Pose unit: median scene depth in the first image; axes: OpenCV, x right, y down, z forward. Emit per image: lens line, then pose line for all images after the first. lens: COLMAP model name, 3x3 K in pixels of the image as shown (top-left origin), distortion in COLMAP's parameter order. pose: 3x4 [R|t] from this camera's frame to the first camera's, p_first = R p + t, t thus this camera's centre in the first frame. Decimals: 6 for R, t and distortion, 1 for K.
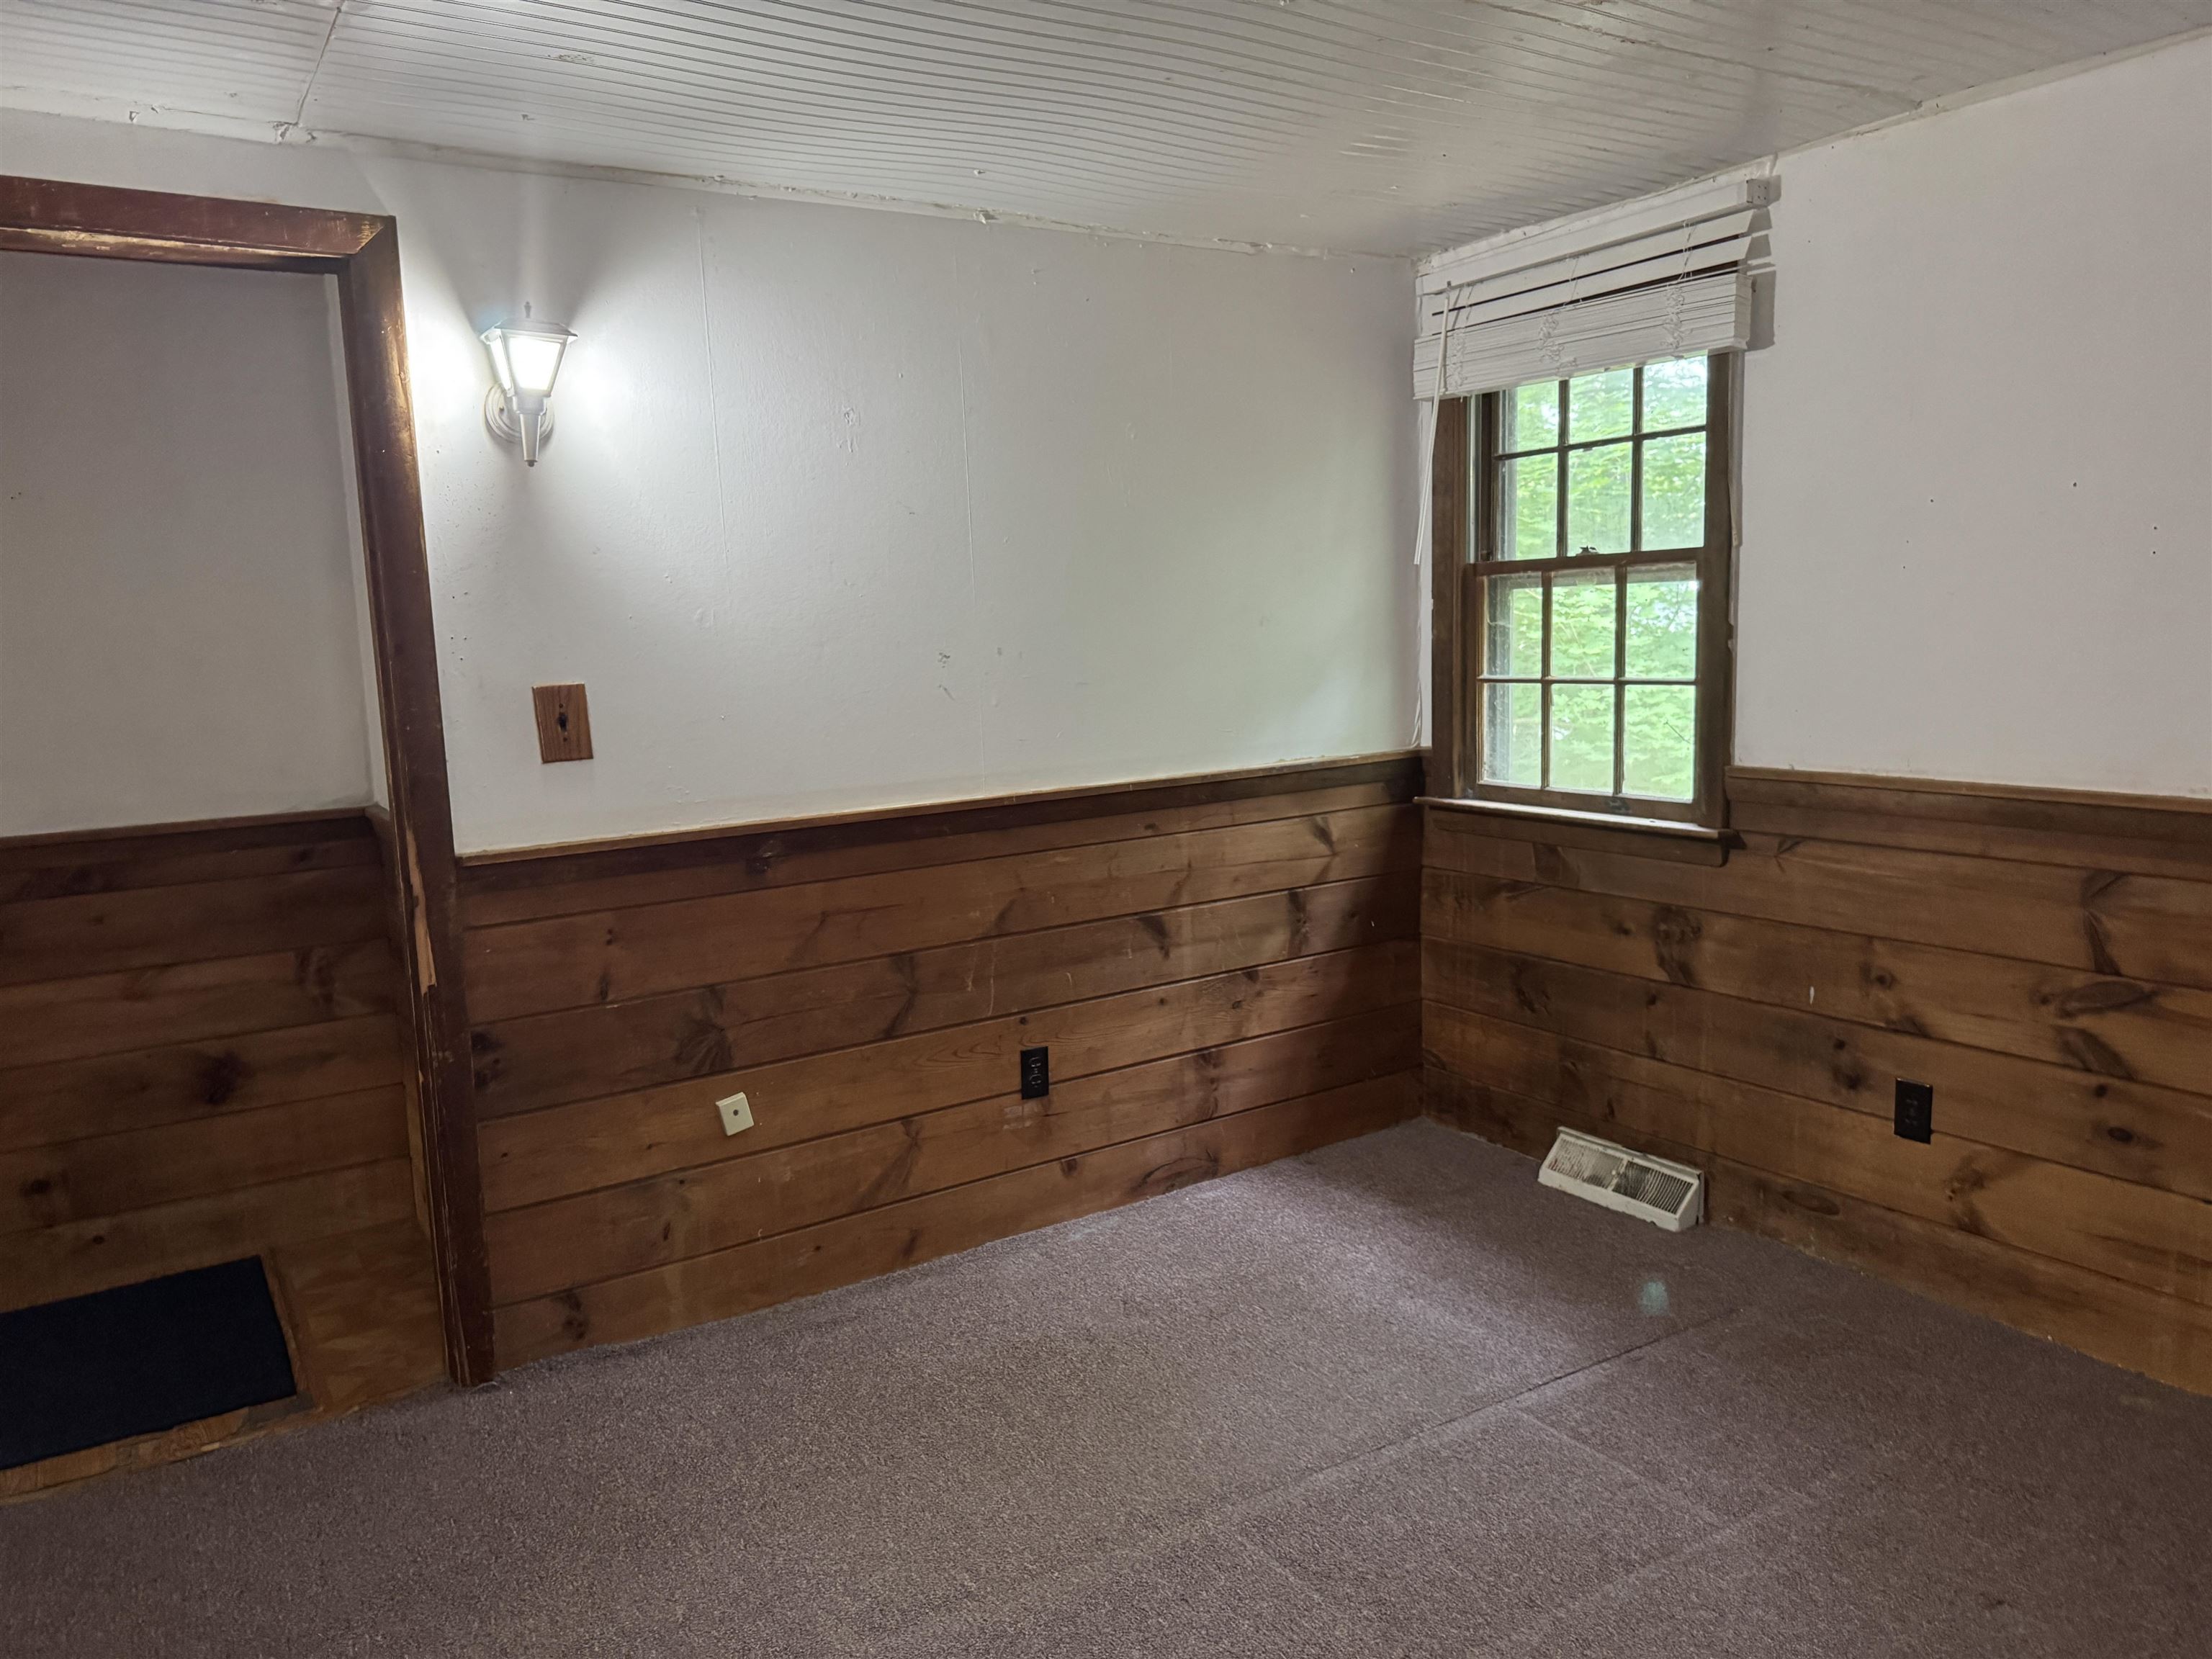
lens RADIAL K [[1547.1, 0, 1106.0], [0, 1547.1, 829.5], [0, 0, 1]] dist [0.004471, -0.007309]
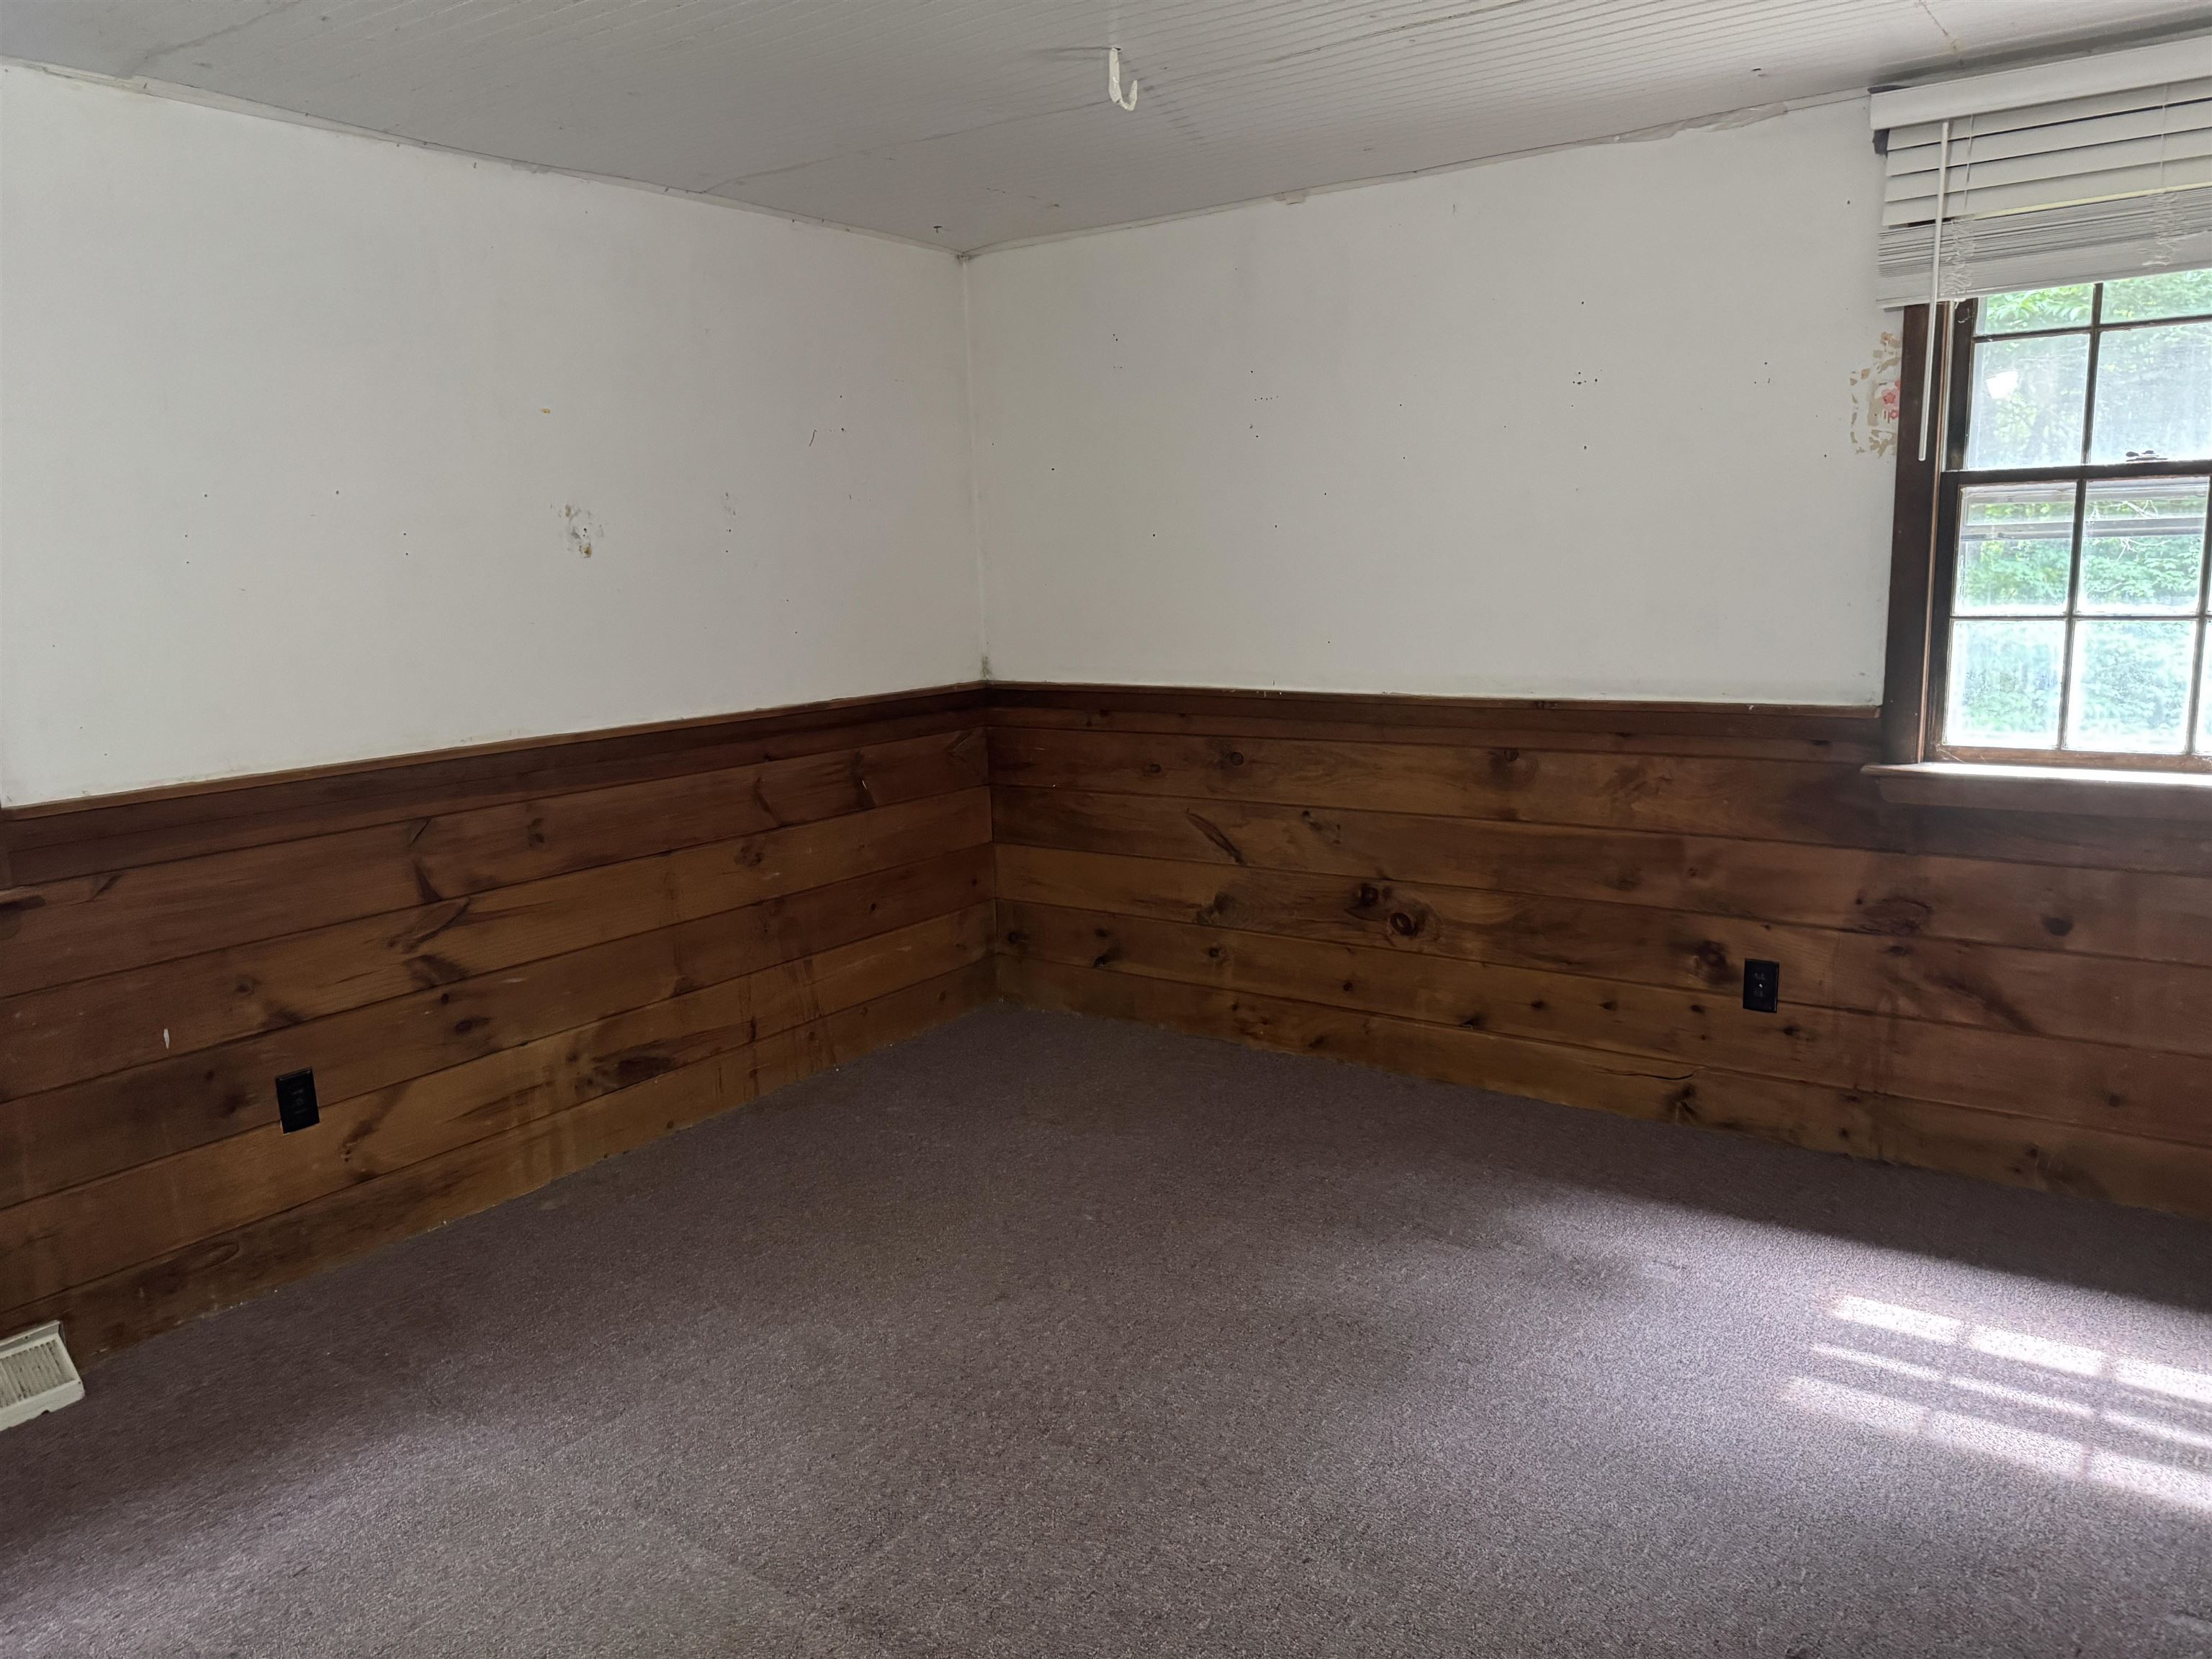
lens RADIAL K [[1547.1, 0, 1106.0], [0, 1547.1, 829.5], [0, 0, 1]] dist [0.004471, -0.007309]
pose [[-0.367197, -0.120300, 0.922331, -0.611803], [0.171570, 0.965826, 0.194278, -0.099632], [-0.914183, 0.229582, -0.334008, 0.851510]]
